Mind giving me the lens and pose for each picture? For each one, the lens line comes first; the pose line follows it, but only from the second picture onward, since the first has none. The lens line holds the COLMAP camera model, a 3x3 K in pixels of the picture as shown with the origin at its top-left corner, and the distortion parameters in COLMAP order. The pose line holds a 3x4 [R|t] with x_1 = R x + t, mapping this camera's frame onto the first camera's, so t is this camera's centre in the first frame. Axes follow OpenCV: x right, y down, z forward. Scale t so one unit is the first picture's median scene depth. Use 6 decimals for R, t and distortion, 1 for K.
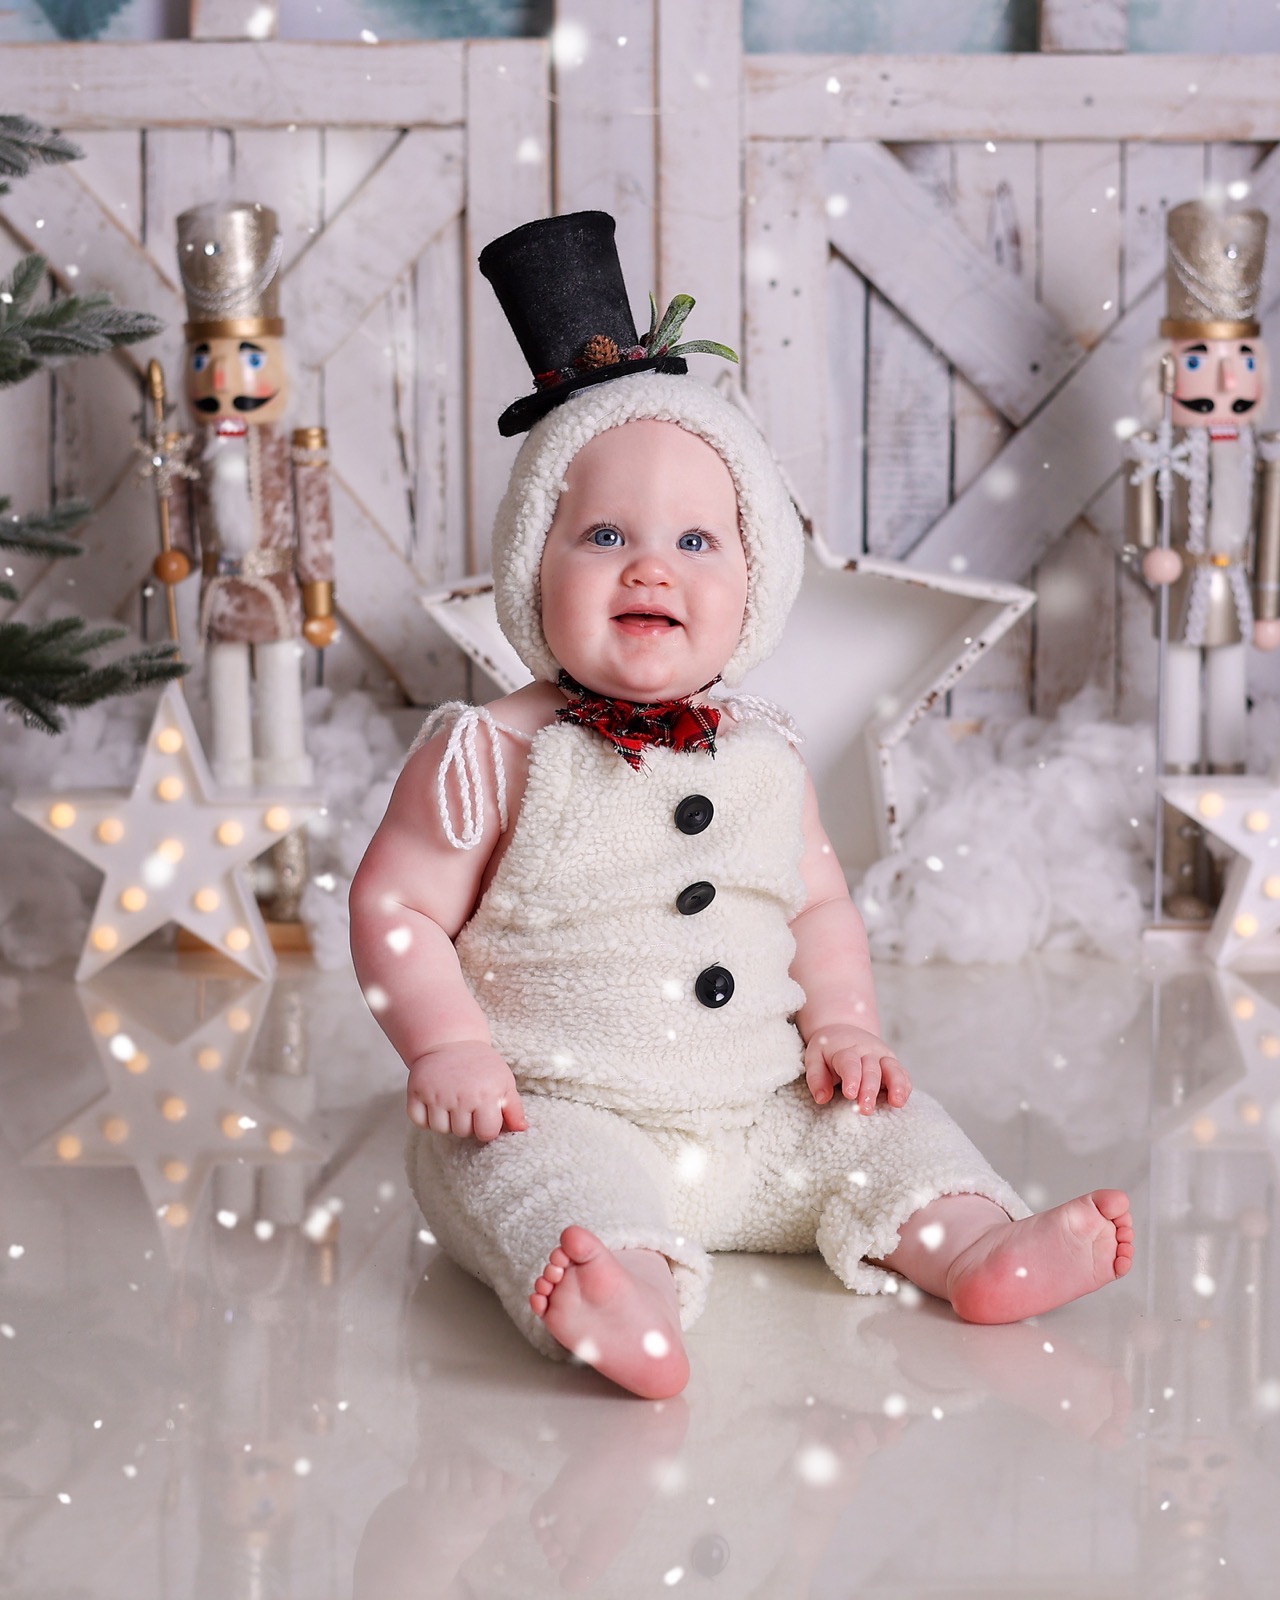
lens RADIAL K [[3451.0, 0, 637.9], [0, 3451.0, 794.9], [0, 0, 1]] dist [0.046866, 0.000000]
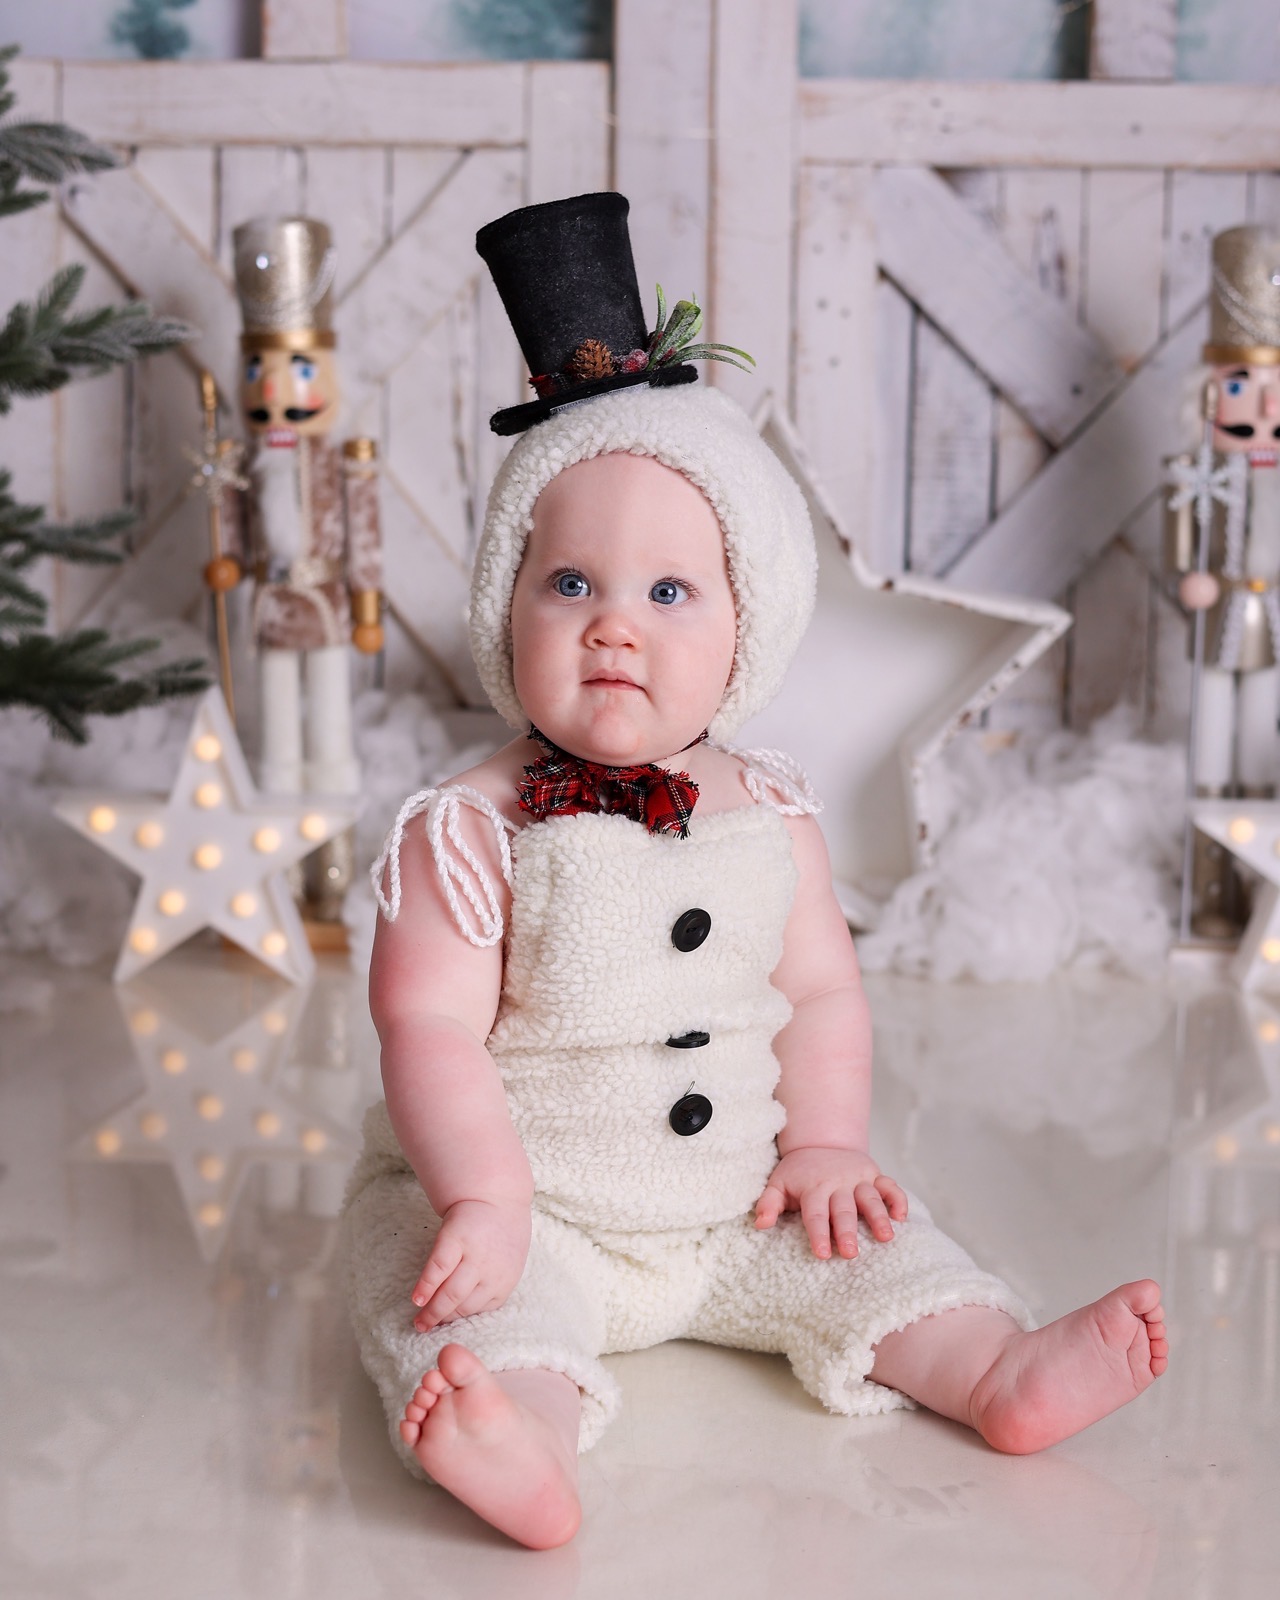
lens RADIAL K [[2785.3, 0, 637.5], [0, 2785.3, 803.2], [0, 0, 1]] dist [0.031330, 0.000000]
pose [[0.998945, 0.020596, -0.041042, 0.022933], [-0.019431, 0.999402, 0.028601, -0.024069], [0.041607, -0.027773, 0.998748, 0.177915]]
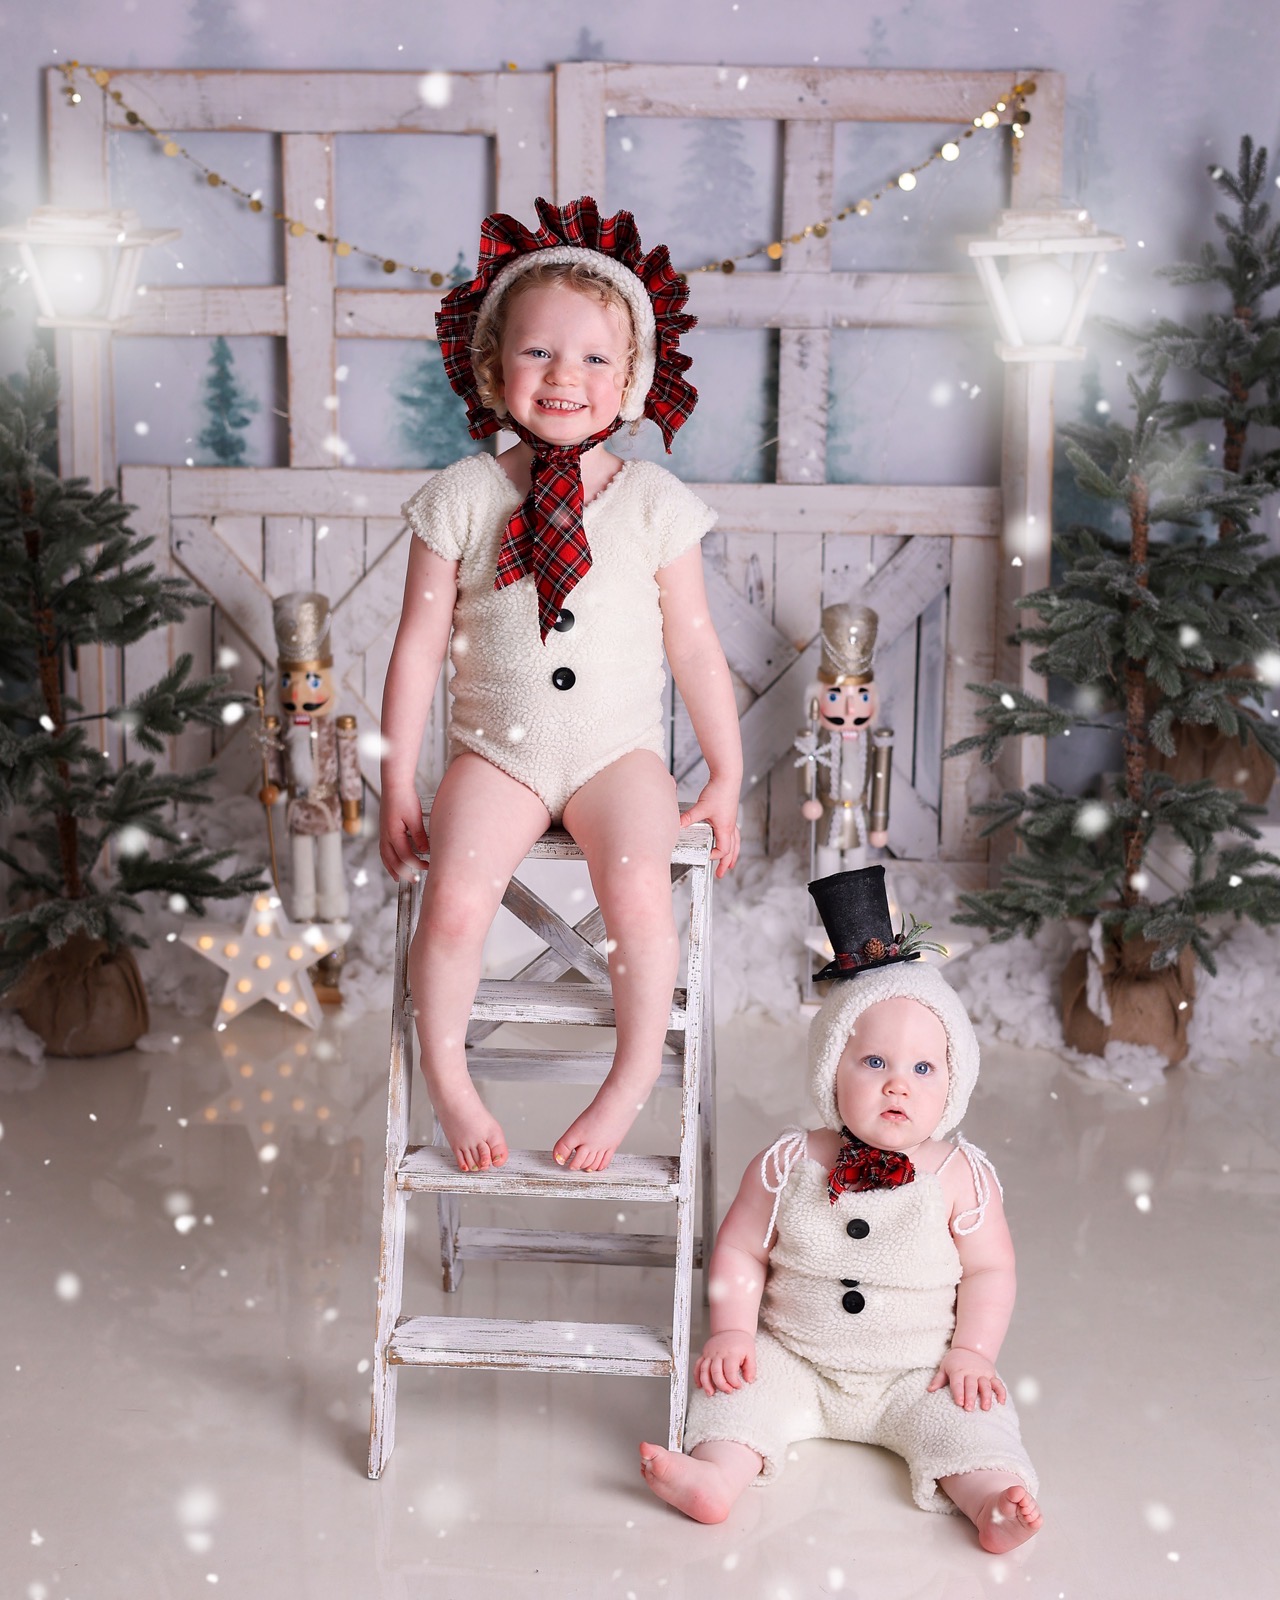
lens RADIAL K [[2785.3, 0, 682.1], [0, 2785.3, 782.2], [0, 0, 1]] dist [0.031330, 0.000000]
pose [[0.998931, 0.024457, -0.039238, 0.138700], [-0.019835, 0.993266, 0.114150, -0.242746], [0.041765, -0.113249, 0.992688, -0.444744]]
